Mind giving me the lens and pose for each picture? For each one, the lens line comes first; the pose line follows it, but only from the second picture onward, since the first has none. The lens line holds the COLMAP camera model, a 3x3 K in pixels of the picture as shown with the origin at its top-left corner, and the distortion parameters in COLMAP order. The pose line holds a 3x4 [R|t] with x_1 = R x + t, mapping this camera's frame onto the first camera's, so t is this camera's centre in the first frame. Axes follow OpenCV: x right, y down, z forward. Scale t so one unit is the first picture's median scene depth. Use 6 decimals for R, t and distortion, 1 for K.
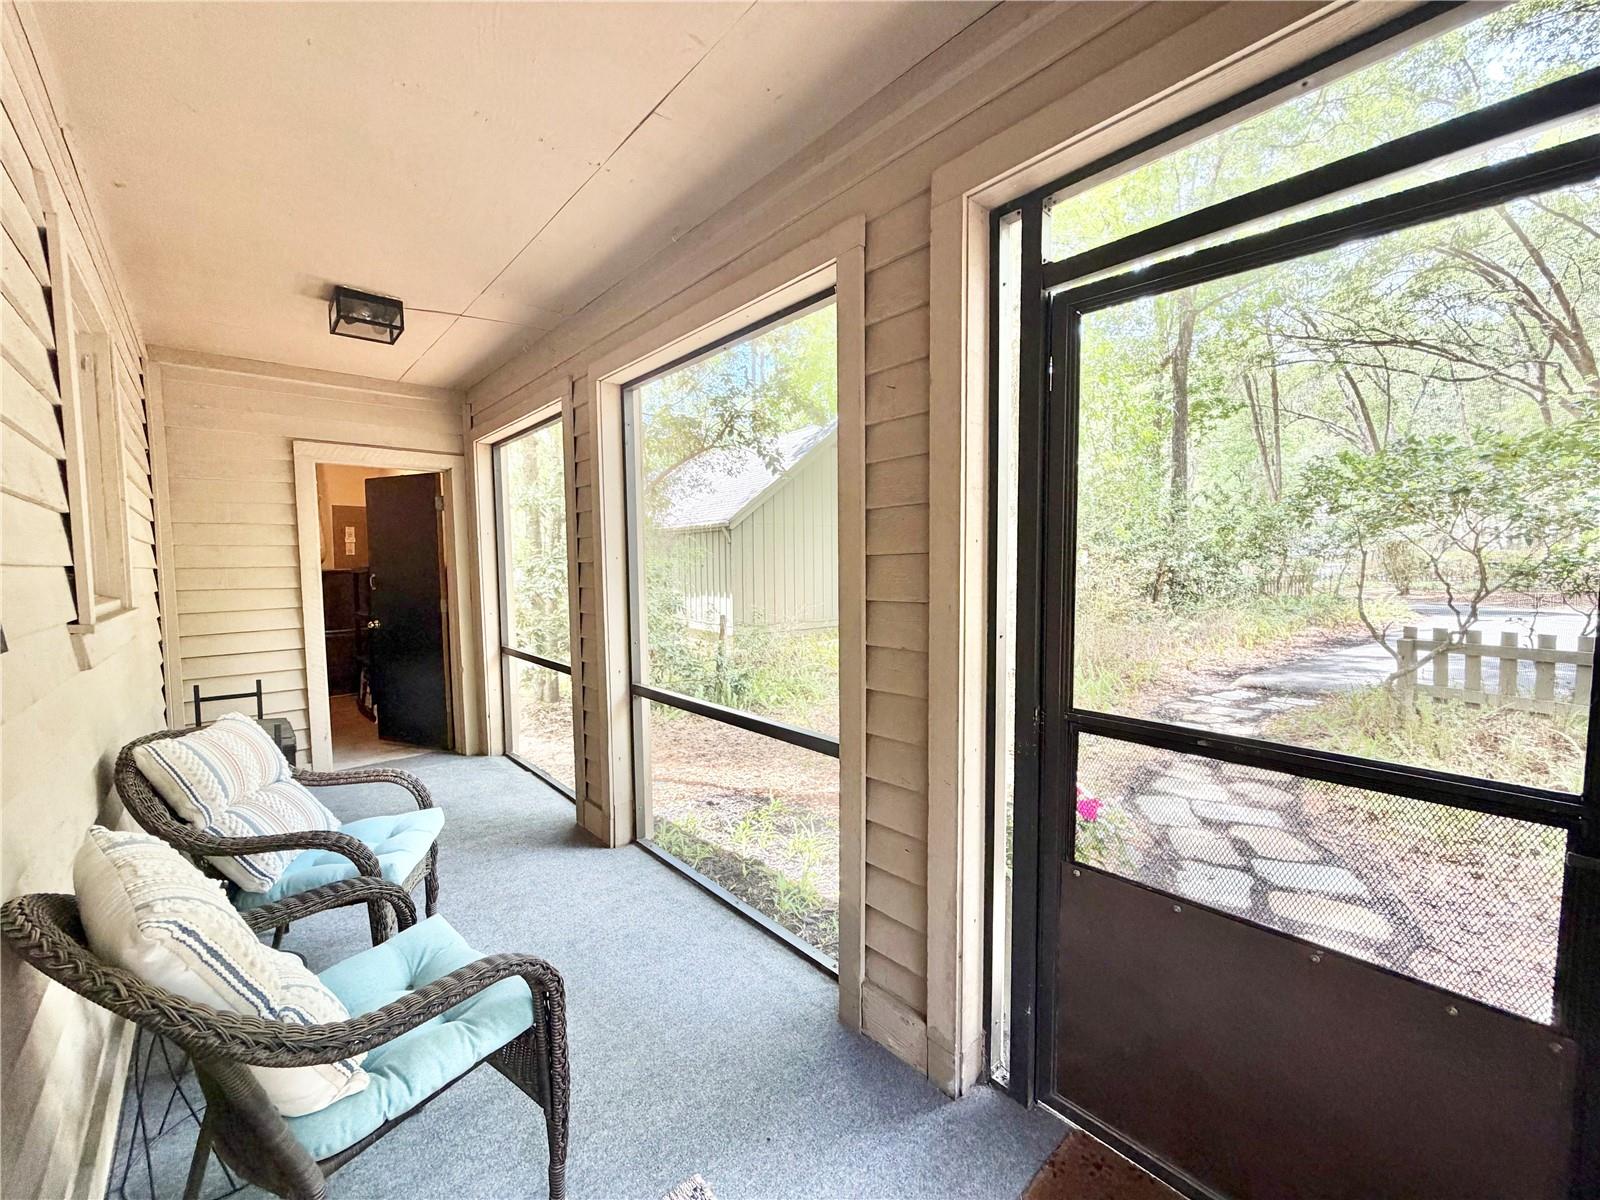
lens RADIAL K [[640.0, 0, 793.7], [0, 640.0, 599.4], [0, 0, 1]] dist [0.001090, -0.000086]
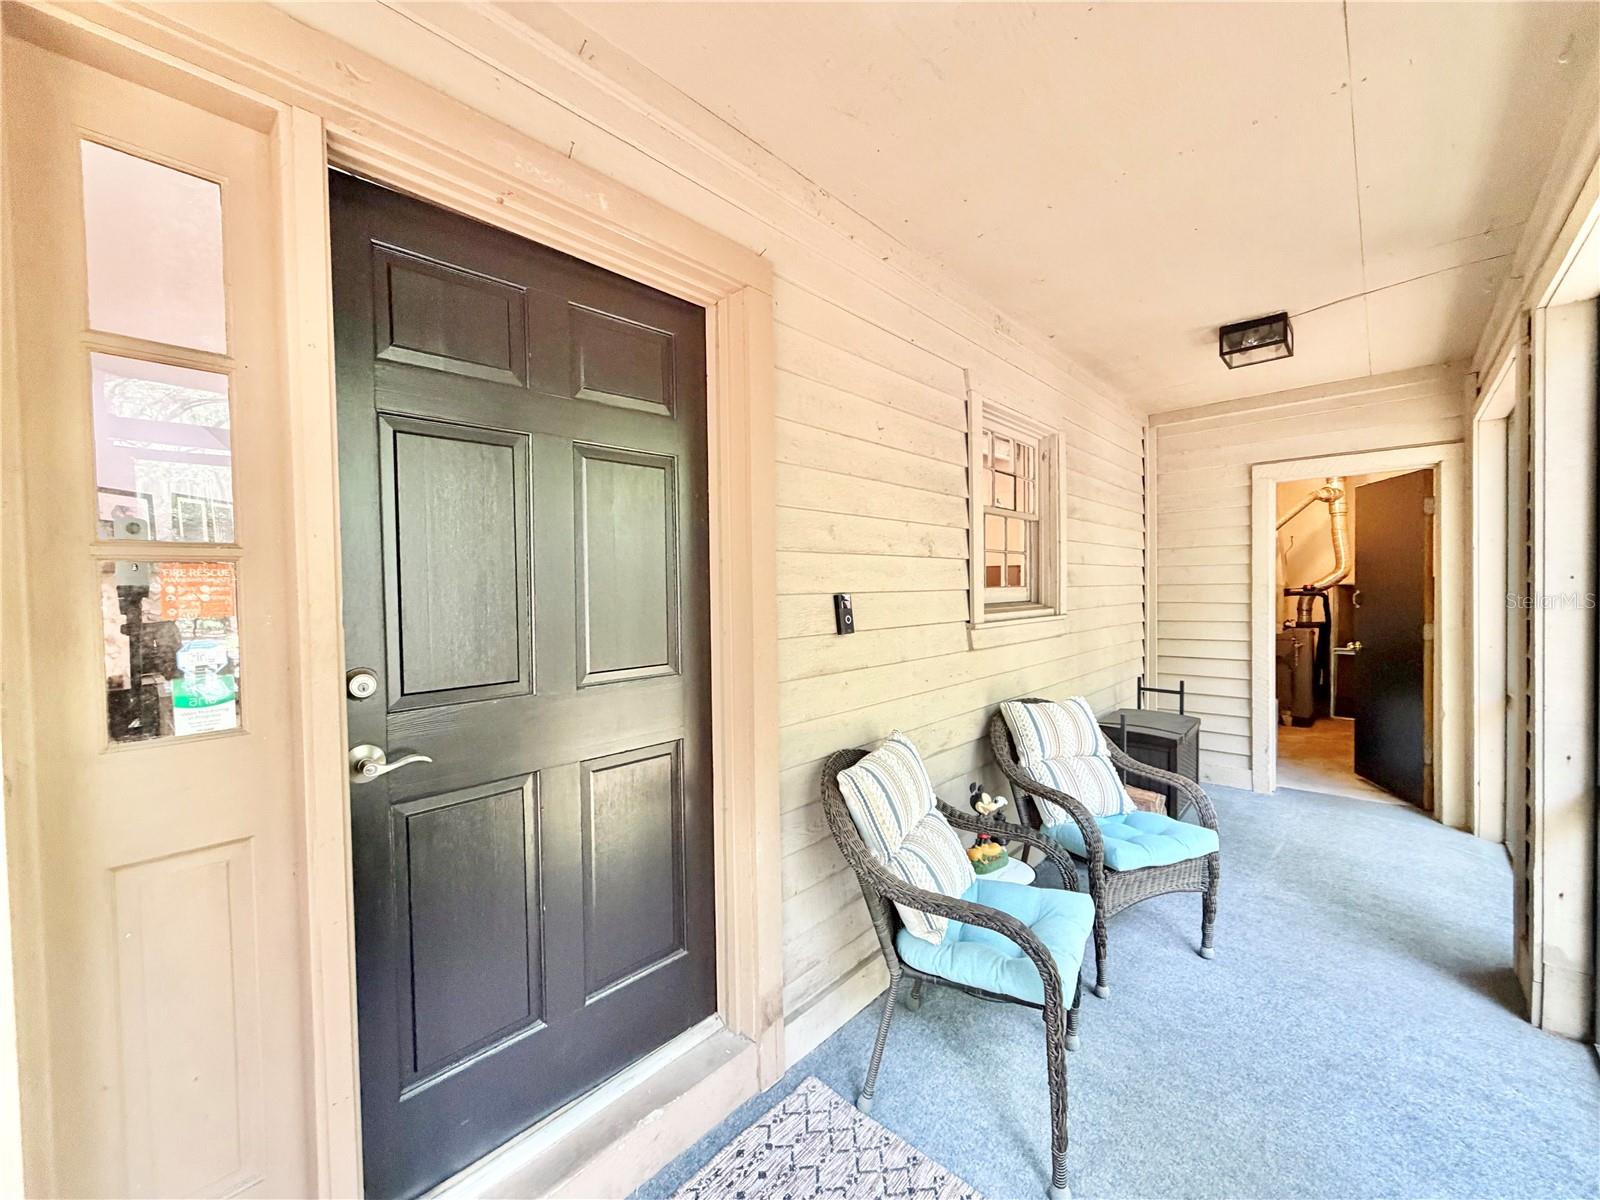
lens RADIAL K [[640.0, 0, 793.3], [0, 640.0, 600.9], [0, 0, 1]] dist [0.001090, -0.000086]
pose [[0.091640, 0.035202, -0.995170, 0.261954], [-0.043793, 0.998551, 0.031289, -0.026776], [0.994829, 0.040714, 0.093049, 0.171289]]
